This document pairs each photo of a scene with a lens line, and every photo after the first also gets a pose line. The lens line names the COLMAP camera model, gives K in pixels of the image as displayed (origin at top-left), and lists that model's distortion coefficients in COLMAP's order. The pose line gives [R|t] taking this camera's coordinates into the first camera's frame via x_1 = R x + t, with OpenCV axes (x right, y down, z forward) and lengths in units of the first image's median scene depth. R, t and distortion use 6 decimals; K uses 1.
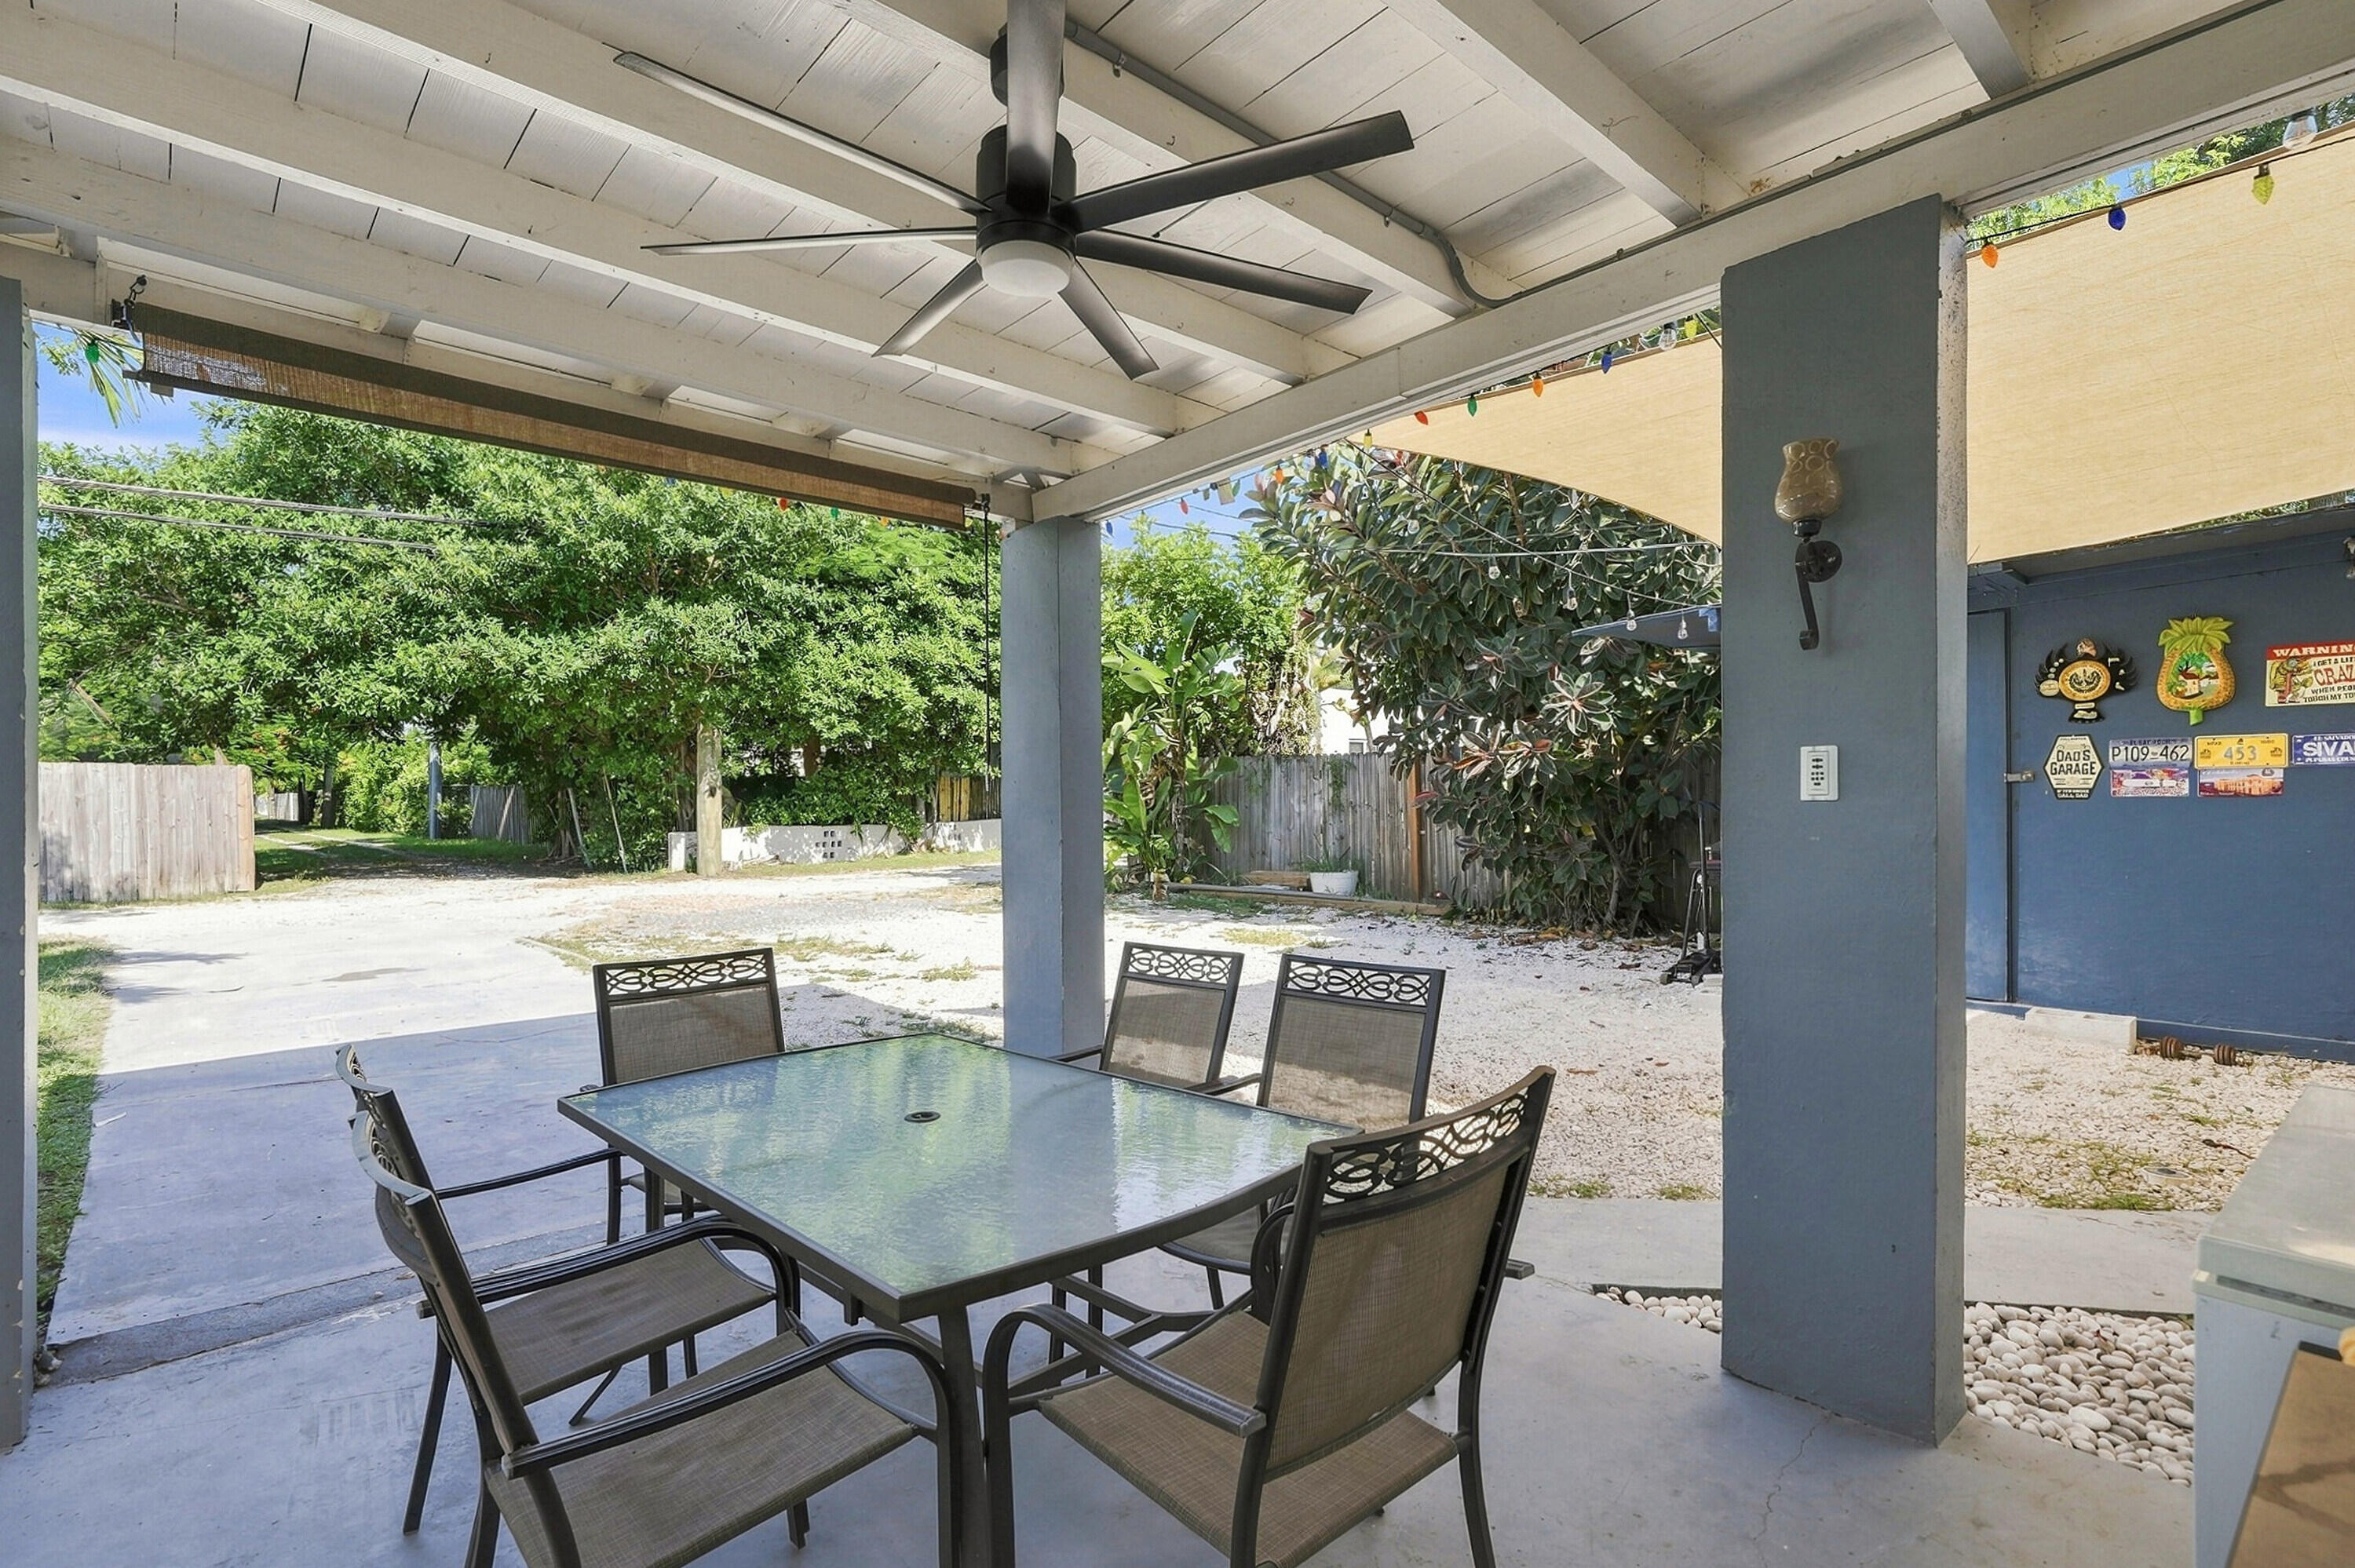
lens RADIAL K [[1113.8, 0, 1140.4], [0, 1113.8, 795.0], [0, 0, 1]] dist [0.010198, 0.000593]
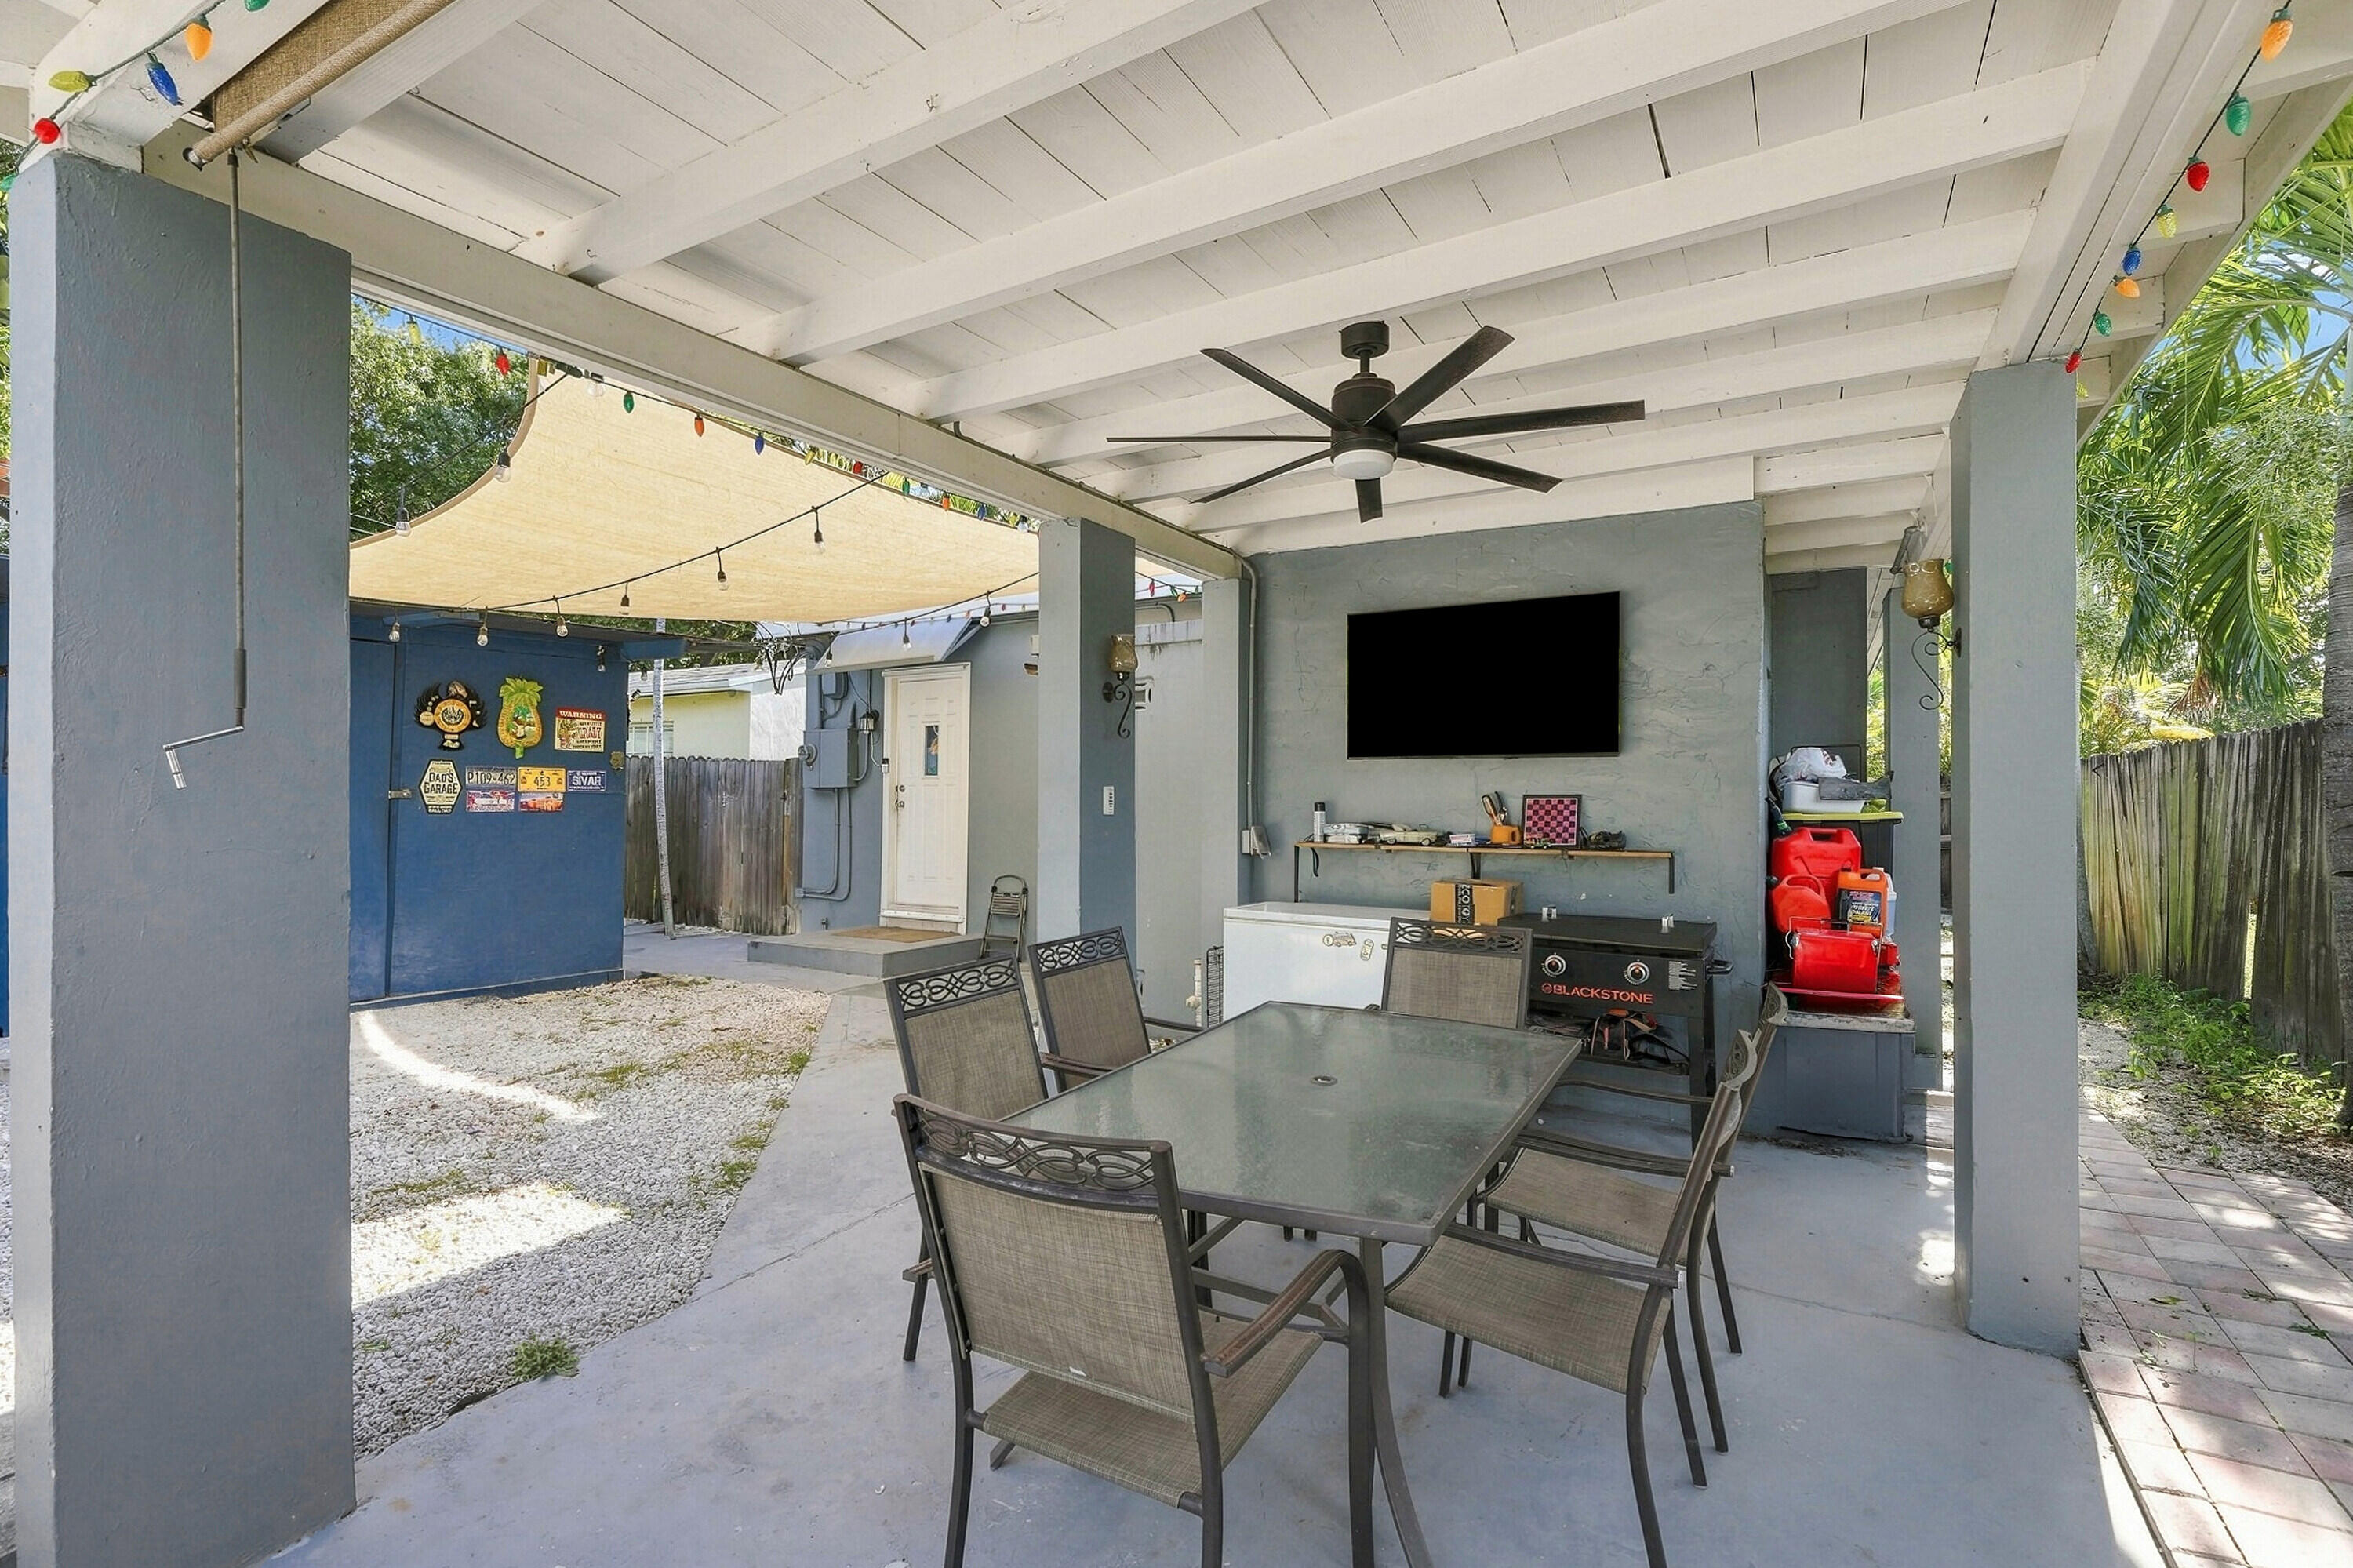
lens RADIAL K [[1064.8, 0, 1199.0], [0, 1064.8, 794.1], [0, 0, 1]] dist [0.002921, -0.000051]
pose [[-0.333686, 0.017513, 0.942522, -0.528497], [-0.005648, 0.999772, -0.020576, 0.001833], [-0.942667, -0.012189, -0.333511, 0.645344]]
